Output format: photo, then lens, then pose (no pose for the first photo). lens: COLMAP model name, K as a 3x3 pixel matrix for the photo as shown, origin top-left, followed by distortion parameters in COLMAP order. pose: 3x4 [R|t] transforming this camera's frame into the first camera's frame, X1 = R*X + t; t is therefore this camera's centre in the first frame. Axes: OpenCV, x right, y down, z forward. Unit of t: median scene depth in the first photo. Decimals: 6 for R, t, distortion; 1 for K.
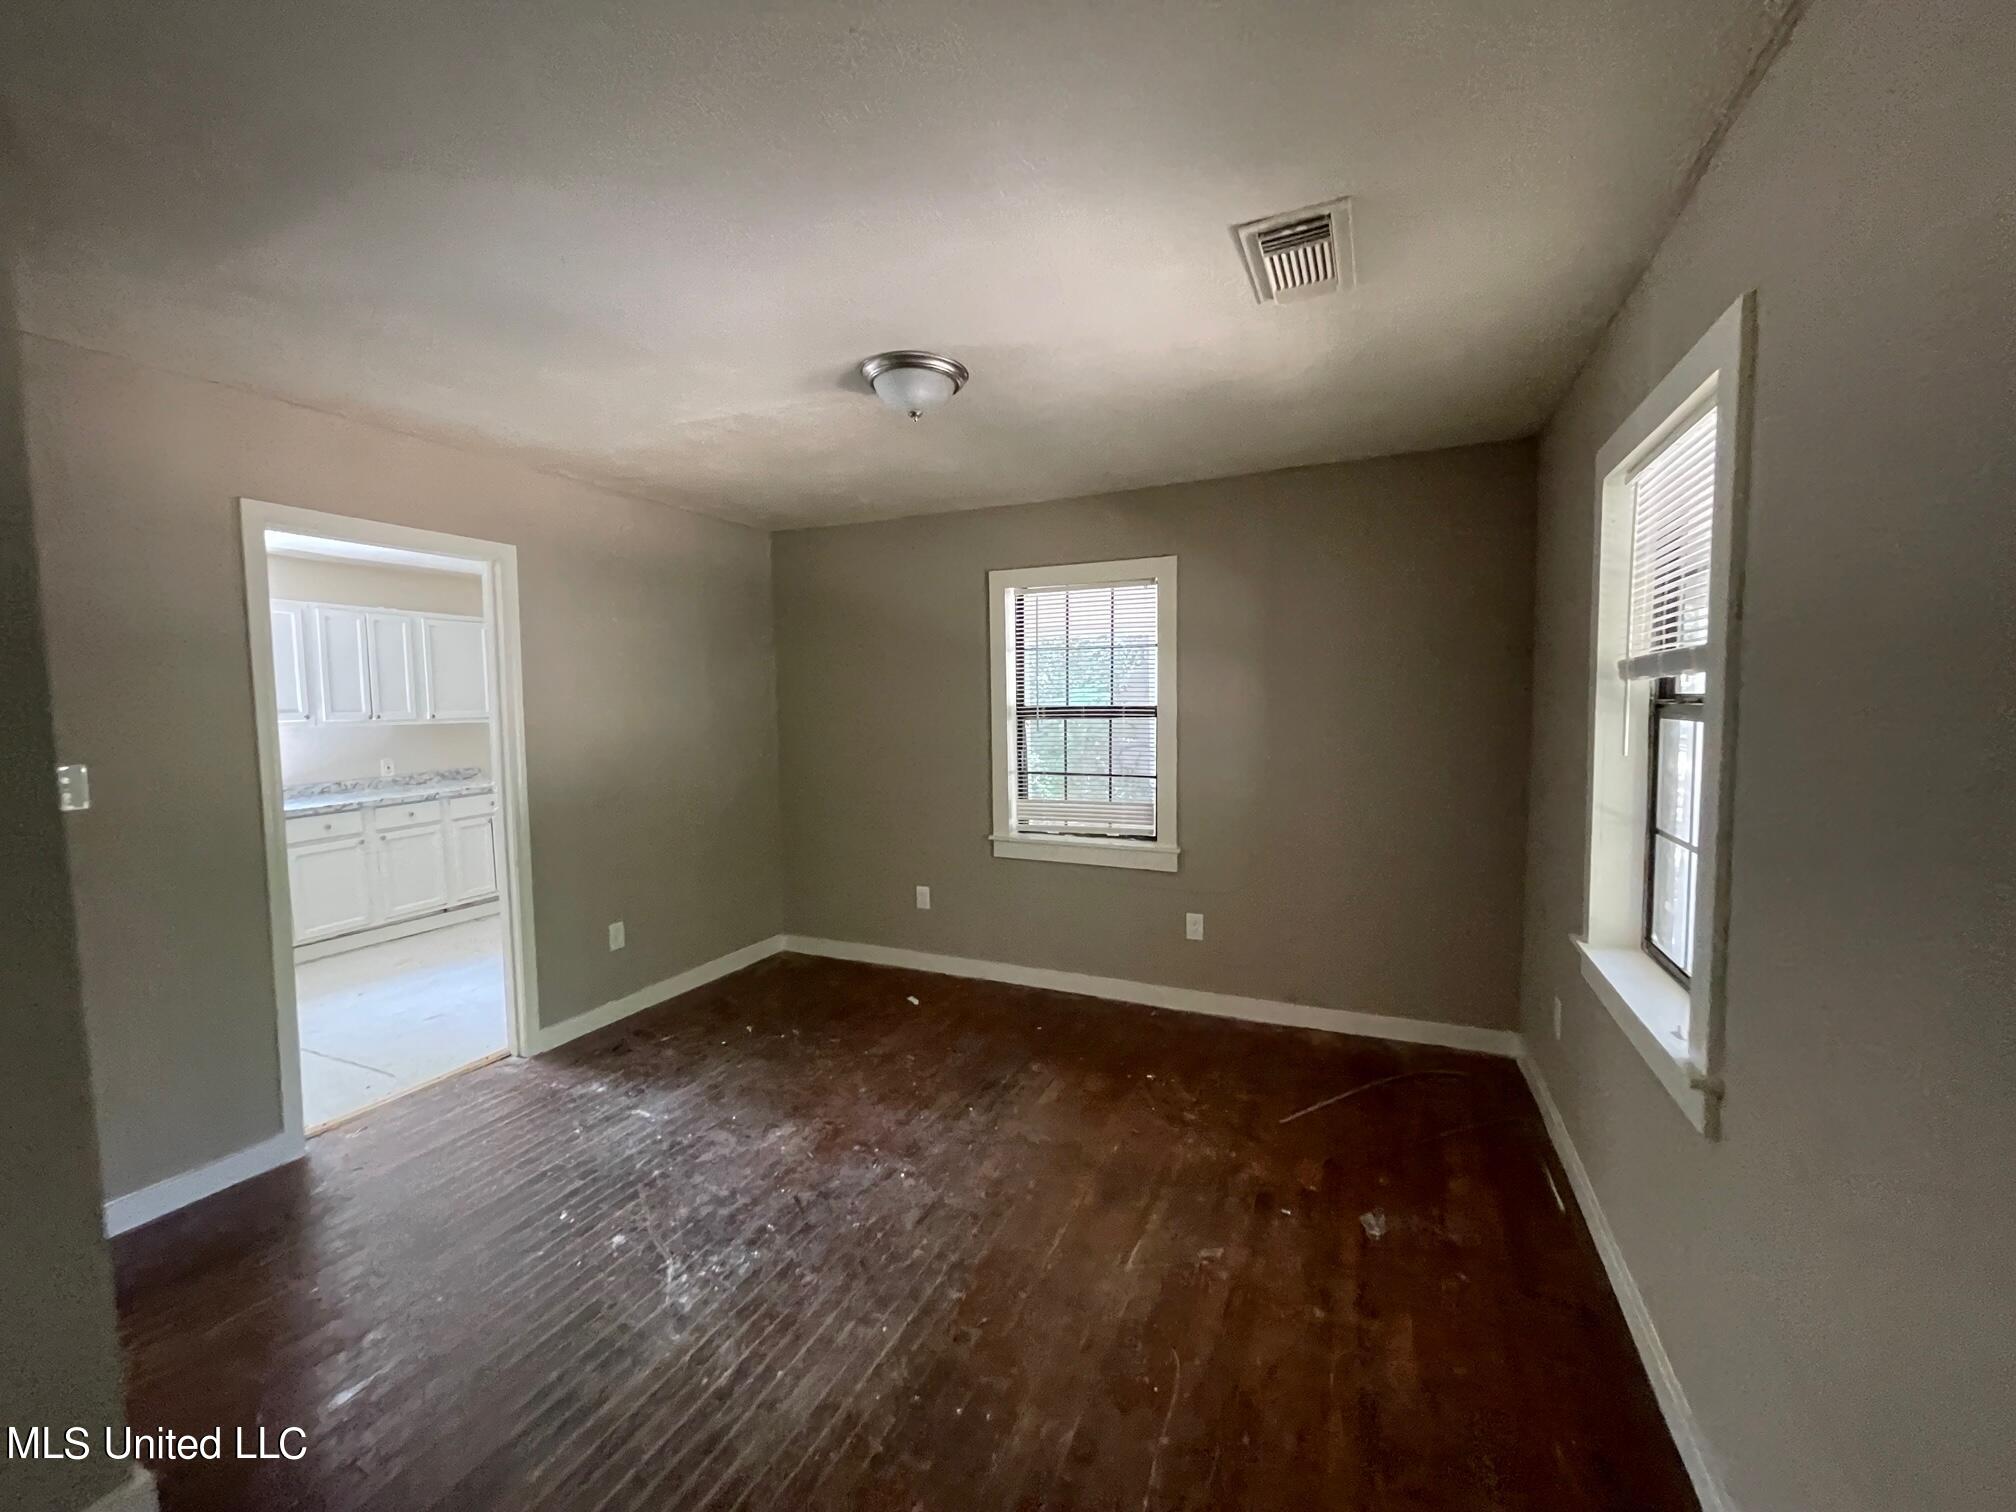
lens RADIAL K [[816.6, 0, 989.3], [0, 816.6, 759.4], [0, 0, 1]] dist [-0.000064, -0.000021]
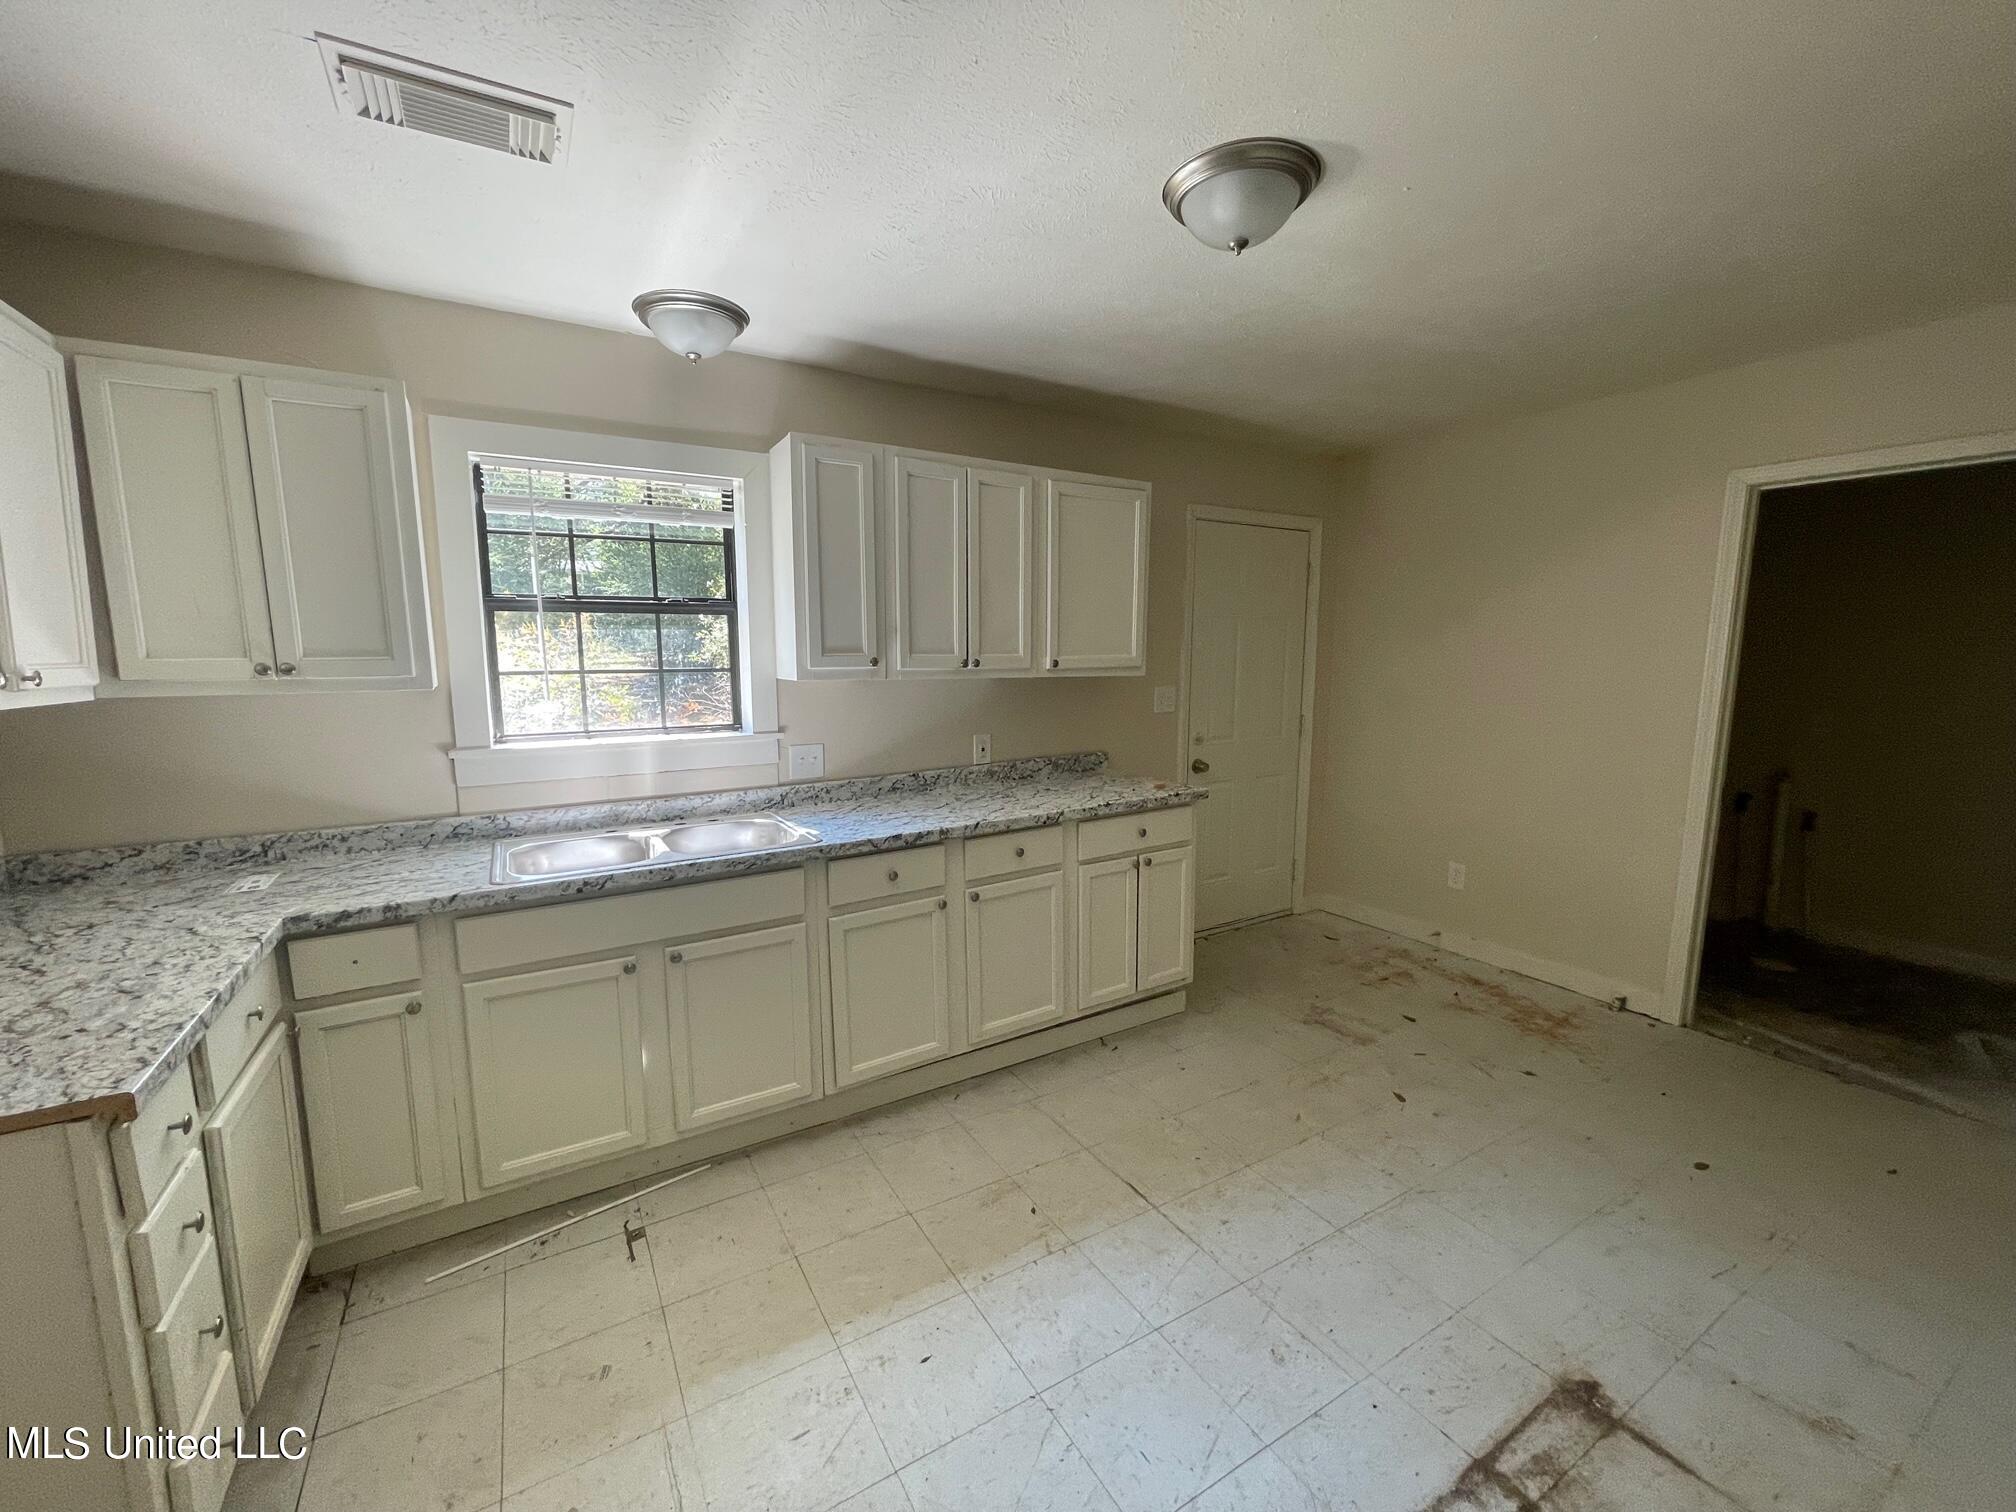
lens RADIAL K [[815.1, 0, 999.3], [0, 815.1, 759.5], [0, 0, 1]] dist [-0.000093, -0.000010]
pose [[0.832639, 0.090308, -0.546403, -0.430768], [-0.051280, 0.994949, 0.086300, -0.035862], [0.551436, -0.043837, 0.833064, 0.549773]]
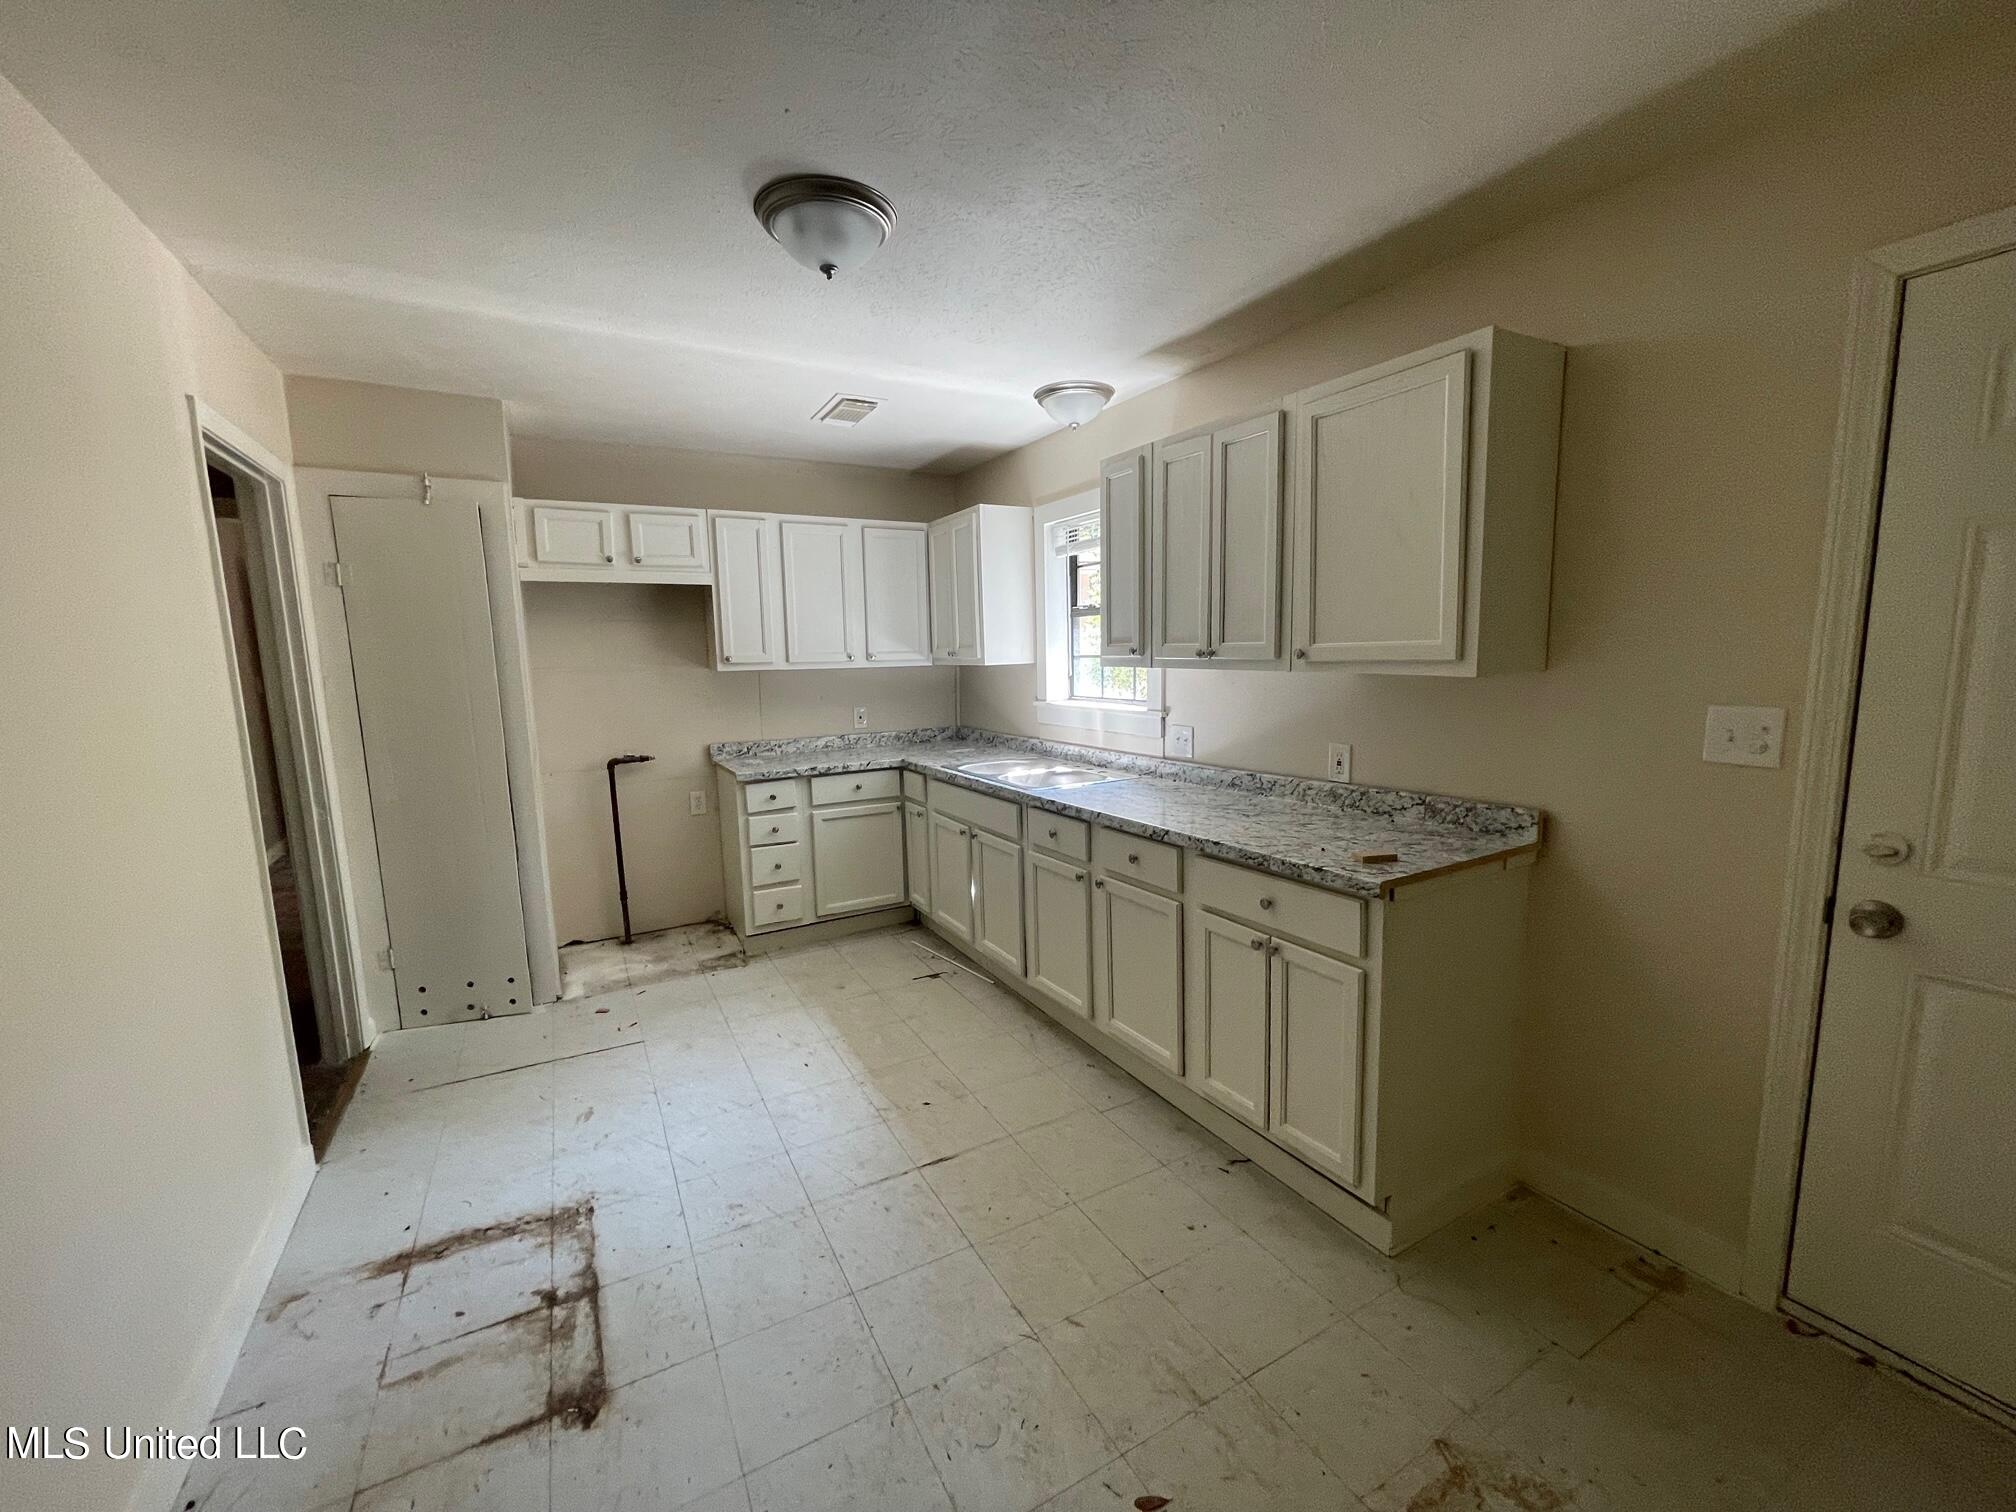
lens RADIAL K [[815.1, 0, 999.3], [0, 815.1, 759.5], [0, 0, 1]] dist [-0.000093, -0.000010]
pose [[-0.587266, 0.145290, -0.796247, -0.276215], [-0.019686, 0.980902, 0.193502, -0.081941], [0.809154, 0.129312, -0.573191, 1.186511]]
